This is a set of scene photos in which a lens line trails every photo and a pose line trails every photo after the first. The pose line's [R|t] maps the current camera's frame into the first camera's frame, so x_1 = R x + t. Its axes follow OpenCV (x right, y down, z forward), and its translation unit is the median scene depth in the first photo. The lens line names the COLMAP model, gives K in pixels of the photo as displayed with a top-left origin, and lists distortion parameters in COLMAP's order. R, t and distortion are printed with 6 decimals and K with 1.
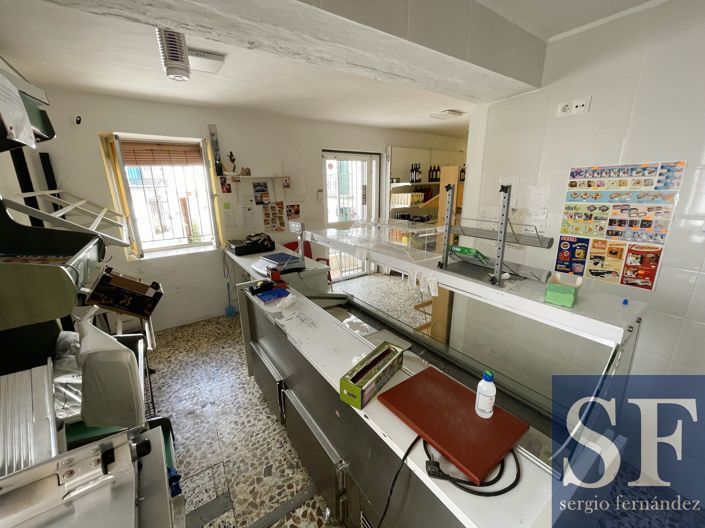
lens RADIAL K [[286.3, 0, 352.7], [0, 286.3, 261.1], [0, 0, 1]] dist [-0.017928, -0.000228]
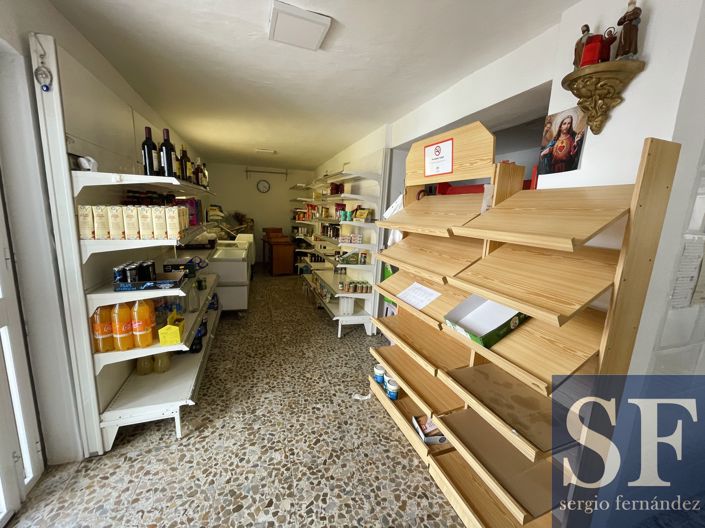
lens RADIAL K [[286.3, 0, 354.1], [0, 286.3, 264.1], [0, 0, 1]] dist [-0.017928, -0.000228]
pose [[0.259736, -0.156111, 0.952978, -0.081680], [0.218957, 0.970665, 0.099331, -0.144476], [-0.940529, 0.182861, 0.286298, 0.662100]]
